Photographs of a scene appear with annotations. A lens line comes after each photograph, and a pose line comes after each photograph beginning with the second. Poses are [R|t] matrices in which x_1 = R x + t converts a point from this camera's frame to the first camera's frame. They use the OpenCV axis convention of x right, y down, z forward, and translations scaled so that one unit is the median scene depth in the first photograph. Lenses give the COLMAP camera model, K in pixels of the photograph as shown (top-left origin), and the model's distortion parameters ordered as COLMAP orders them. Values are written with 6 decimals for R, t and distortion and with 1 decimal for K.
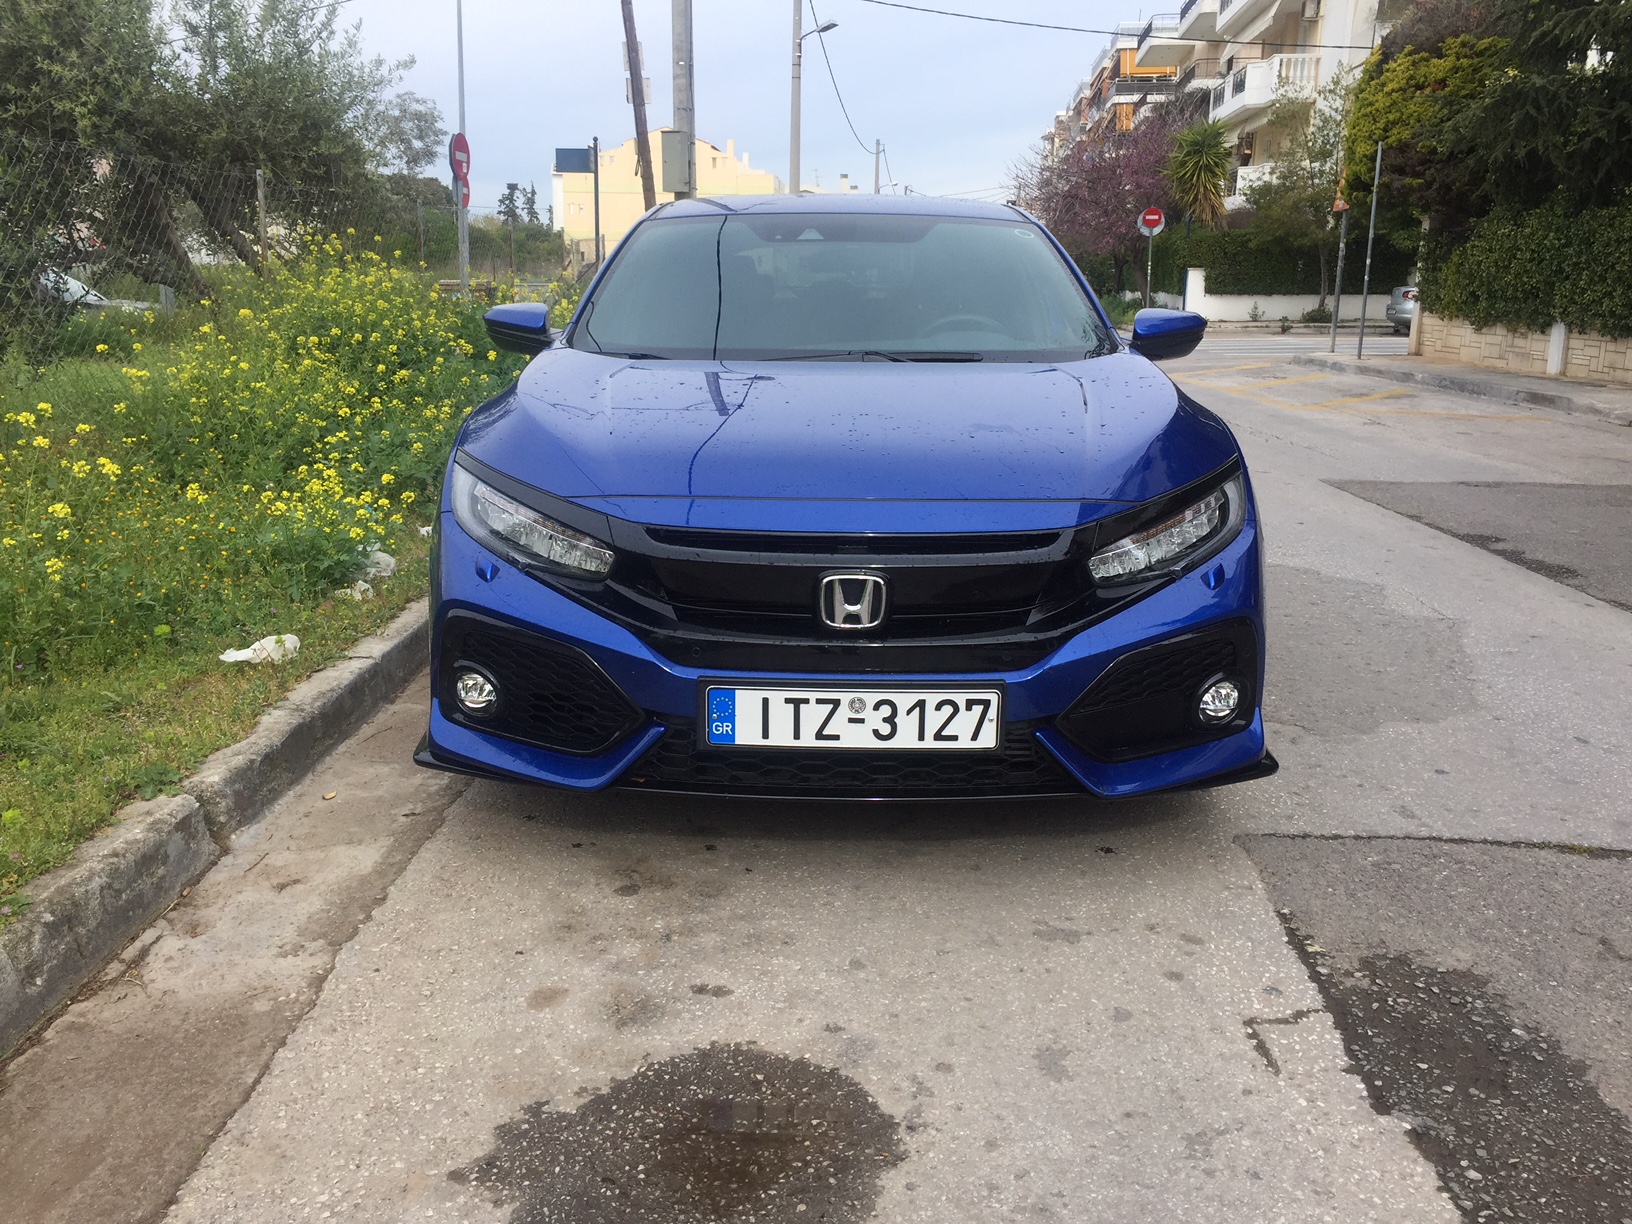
lens RADIAL K [[1461.5, 0, 801.3], [0, 1461.5, 613.5], [0, 0, 1]] dist [0.099485, -0.173473]
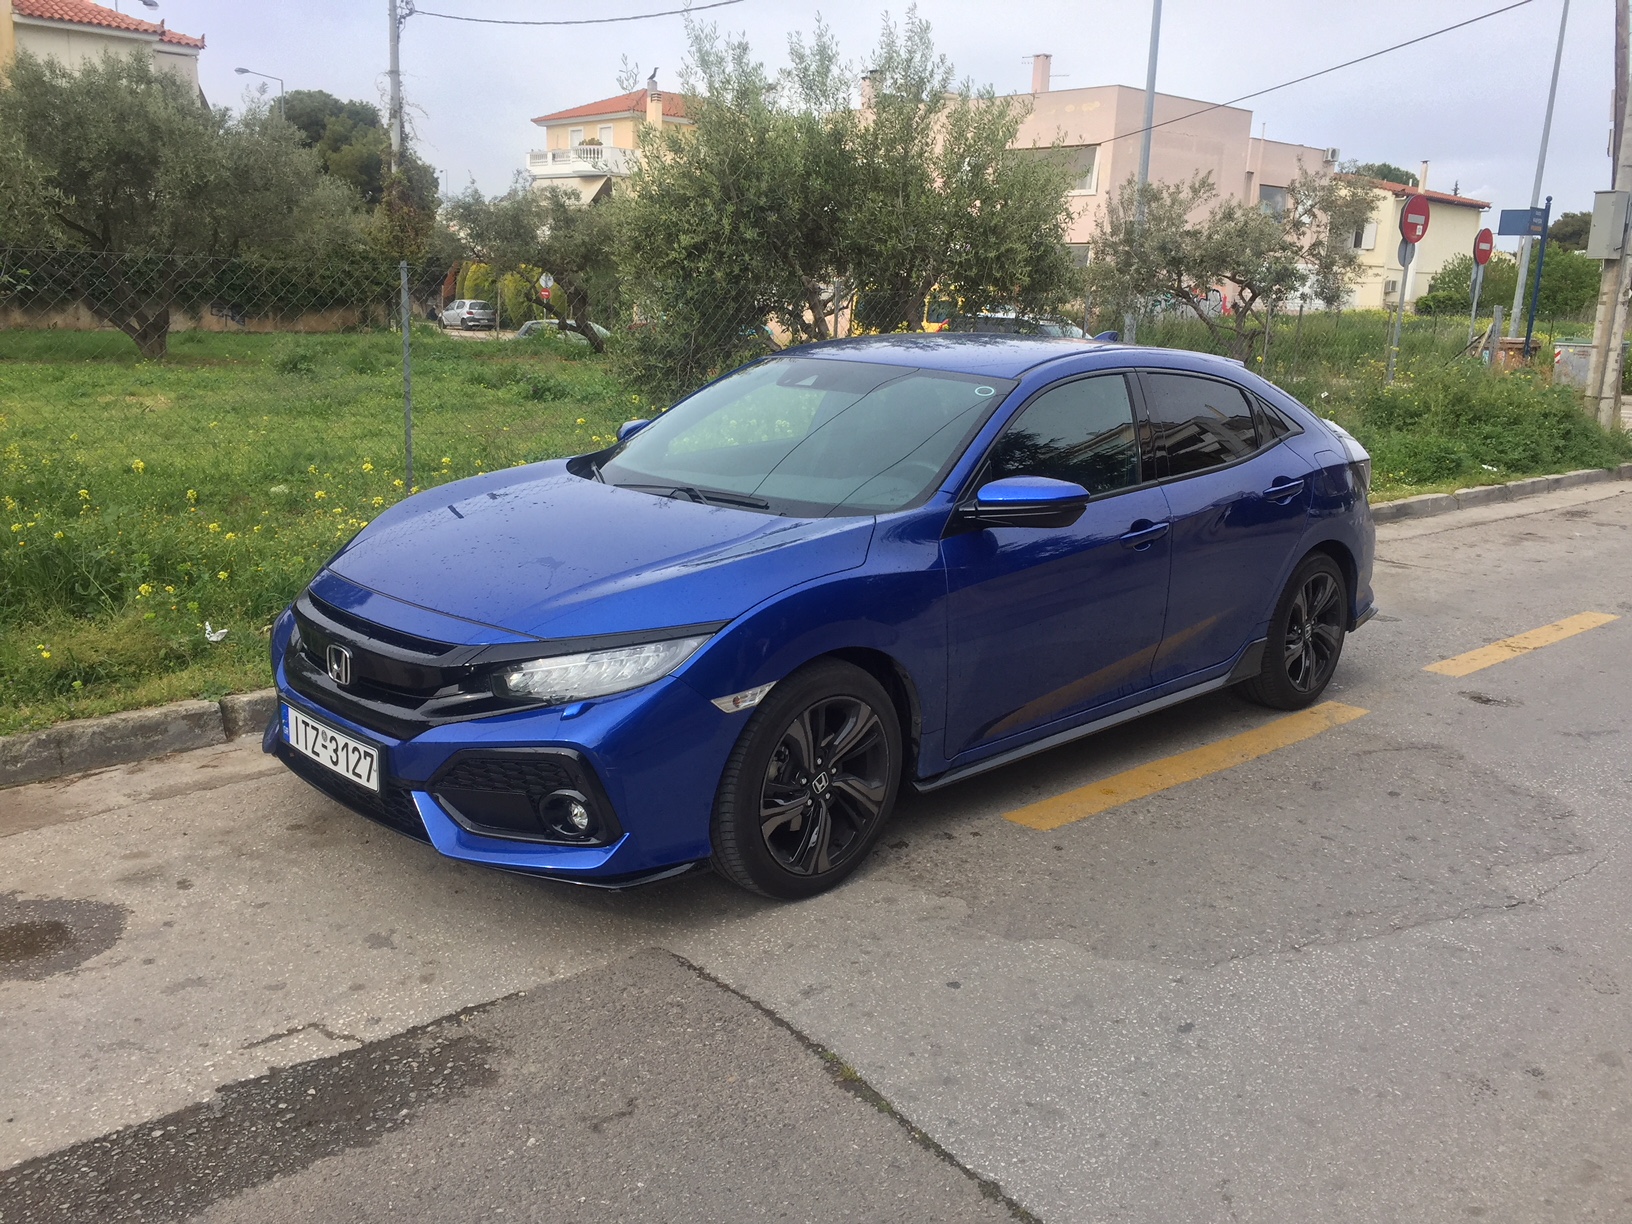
lens RADIAL K [[1461.5, 0, 801.3], [0, 1461.5, 613.5], [0, 0, 1]] dist [0.099485, -0.173473]
pose [[0.680741, 0.175358, -0.711226, 1.410237], [-0.191558, 0.979753, 0.058218, -0.235814], [0.707034, 0.096609, 0.700549, 0.323956]]
